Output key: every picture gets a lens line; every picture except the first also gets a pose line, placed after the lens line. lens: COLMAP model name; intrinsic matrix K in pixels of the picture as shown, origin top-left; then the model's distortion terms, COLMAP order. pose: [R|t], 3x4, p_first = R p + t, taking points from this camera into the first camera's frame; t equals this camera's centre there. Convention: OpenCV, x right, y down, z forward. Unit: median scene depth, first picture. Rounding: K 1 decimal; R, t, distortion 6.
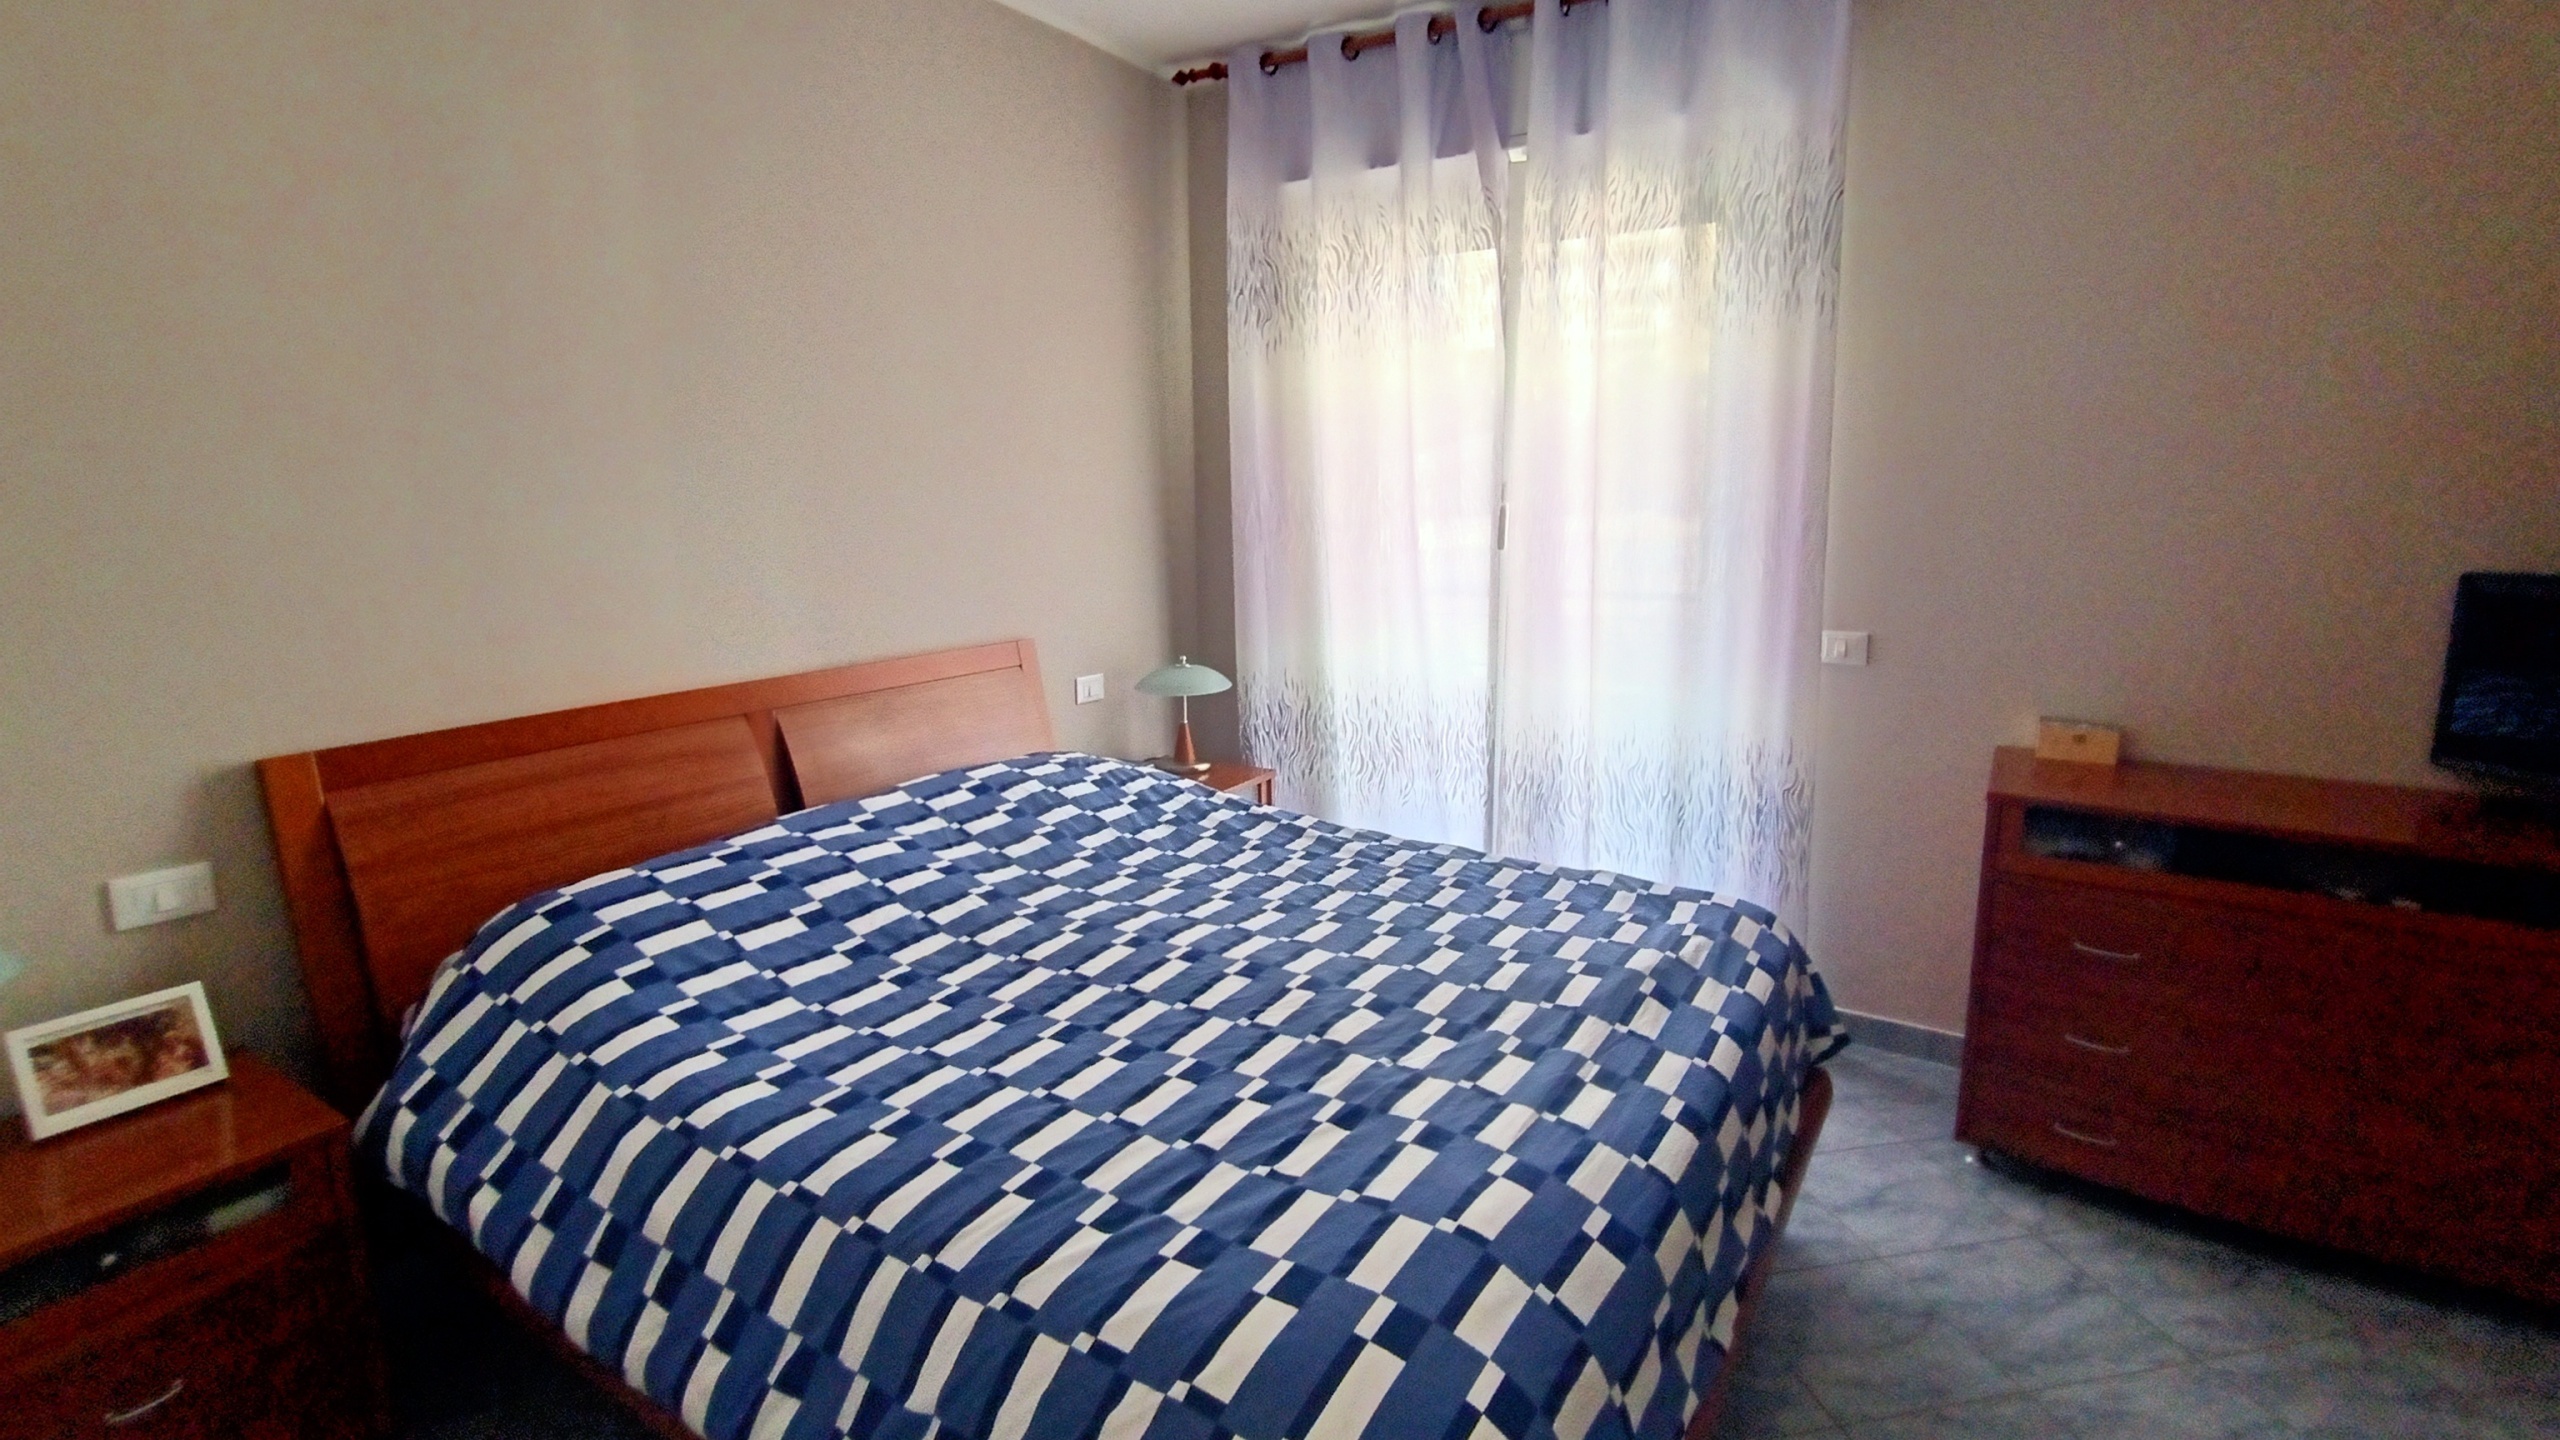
lens RADIAL K [[1177.6, 0, 1280.1], [0, 1177.6, 719.4], [0, 0, 1]] dist [0.000274, 0.002333]
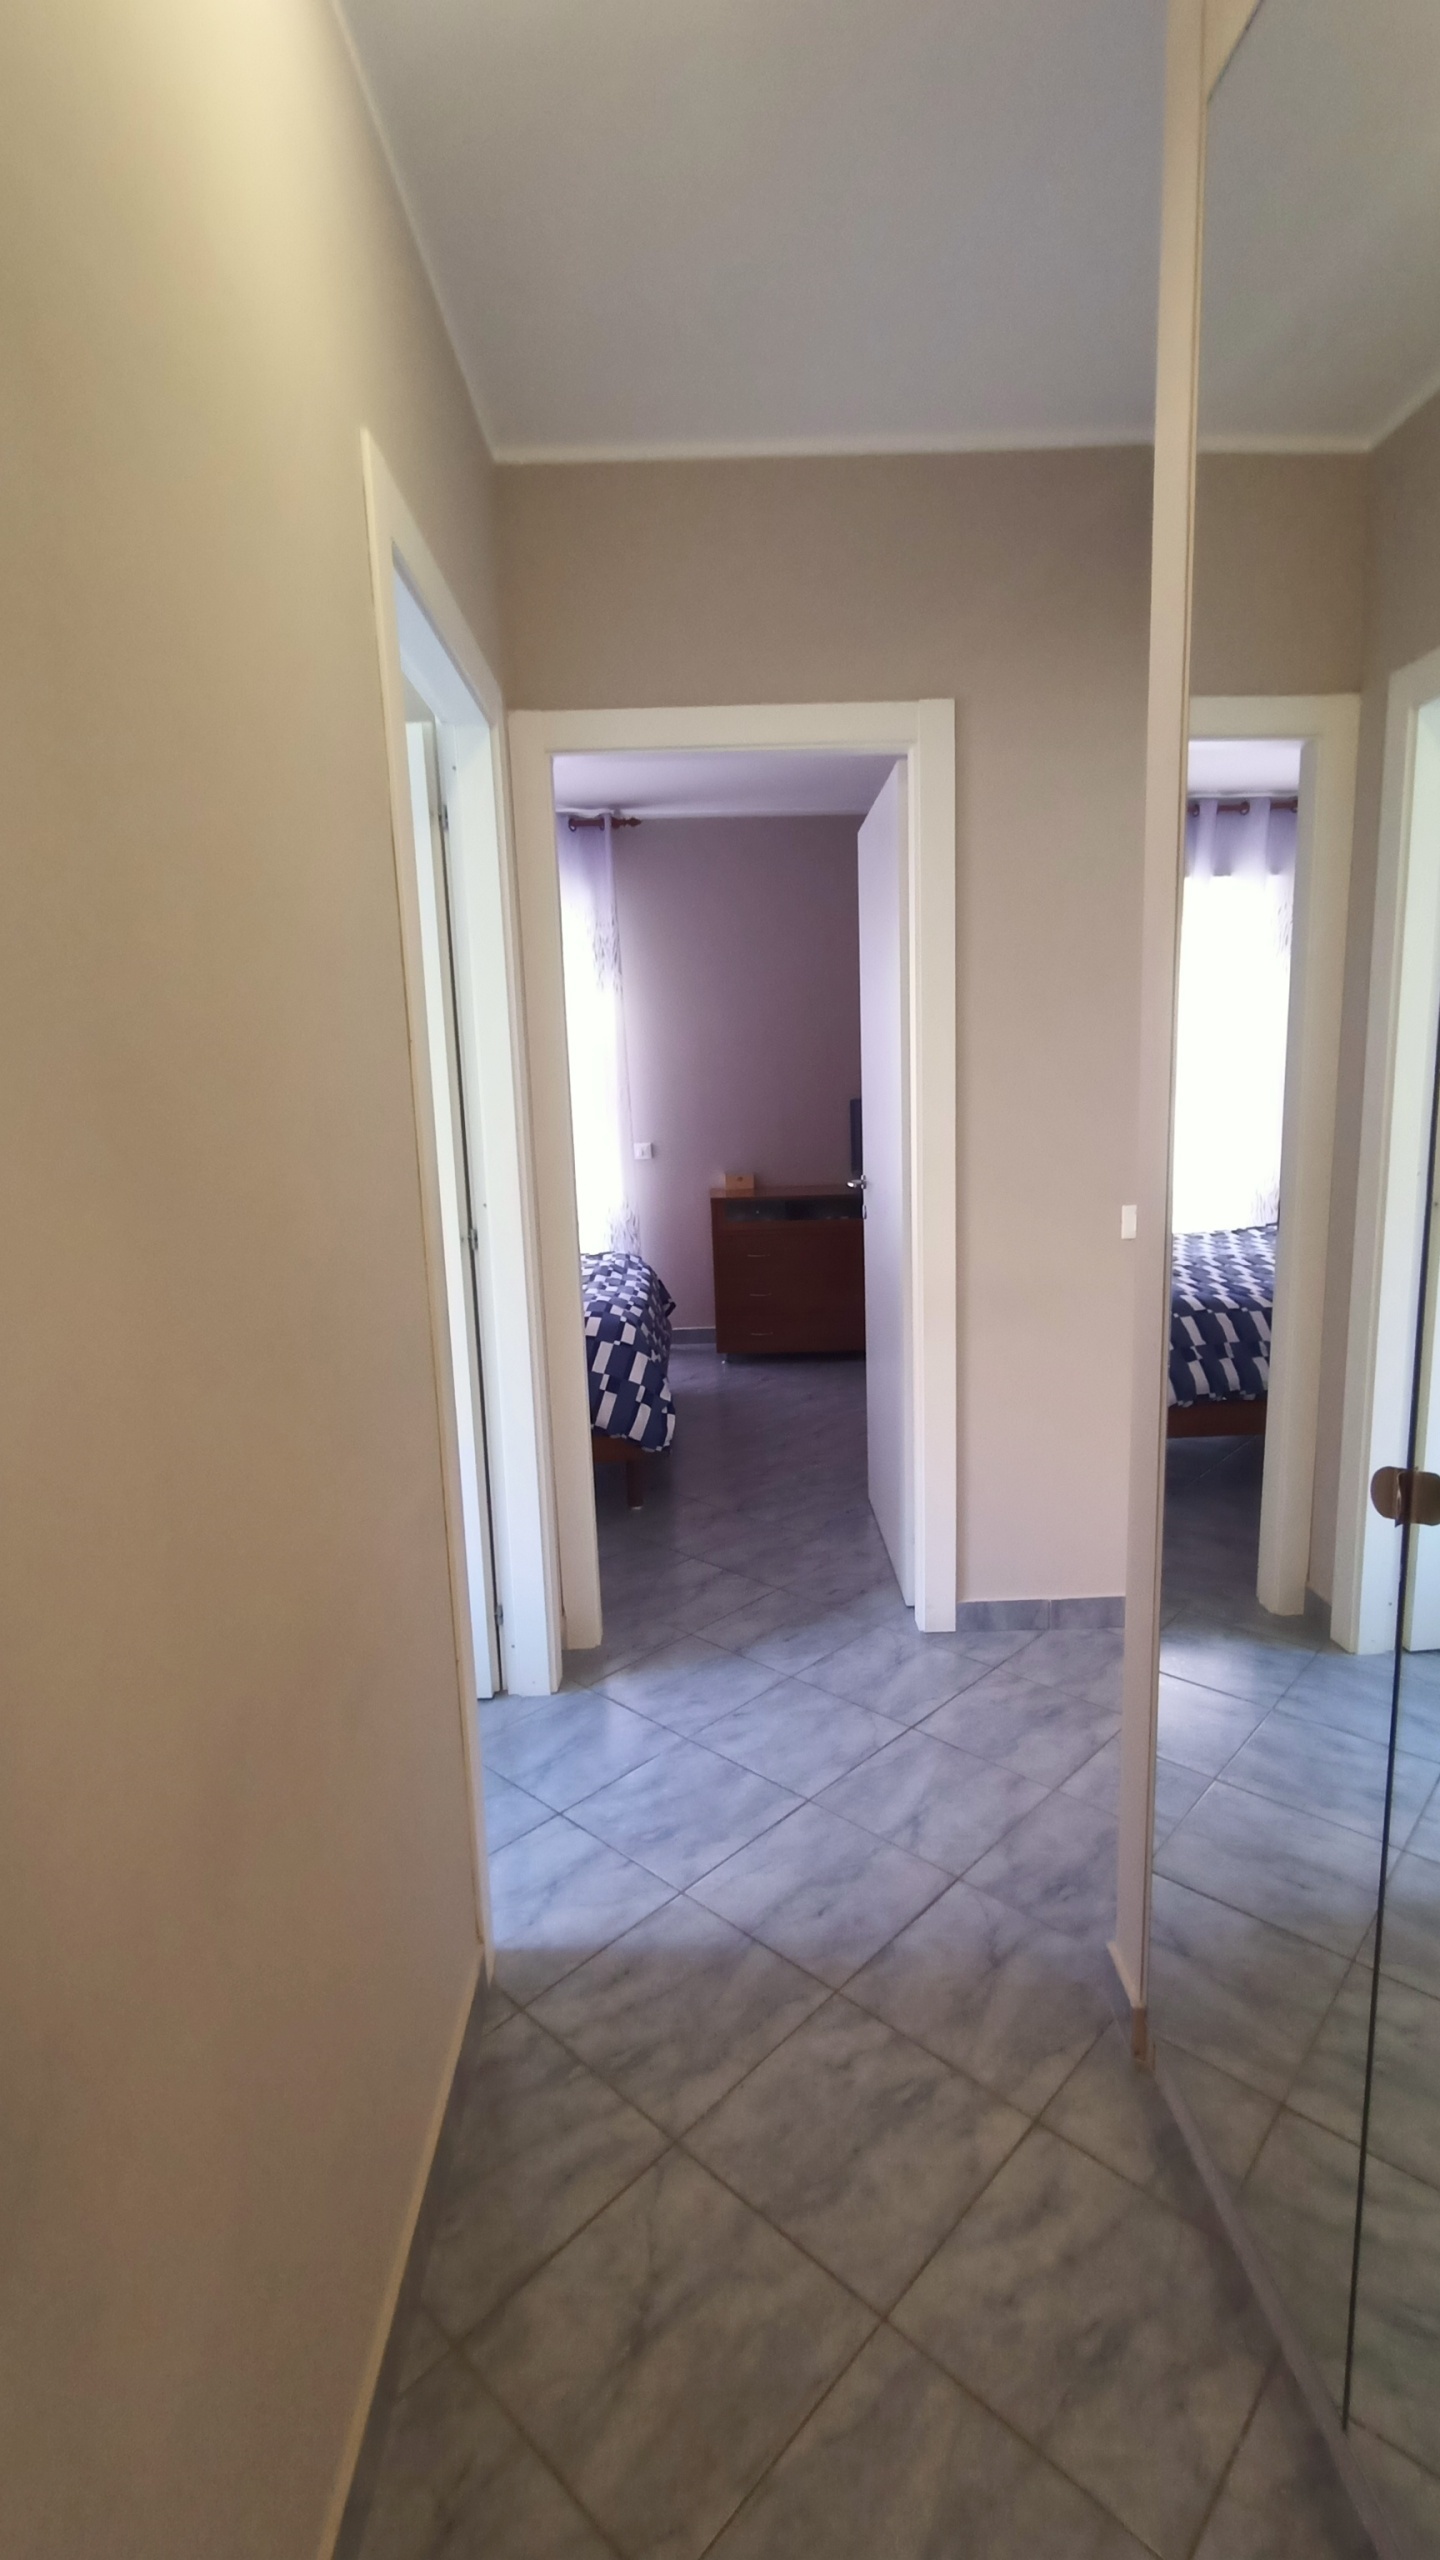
lens RADIAL K [[1177.6, 0, 722.1], [0, 1177.6, 1279.4], [0, 0, 1]] dist [0.000274, 0.002333]
pose [[0.829099, -0.105445, 0.549069, -0.638960], [0.124624, 0.992201, 0.002363, 0.198314], [-0.545036, 0.066468, 0.835774, -0.897823]]
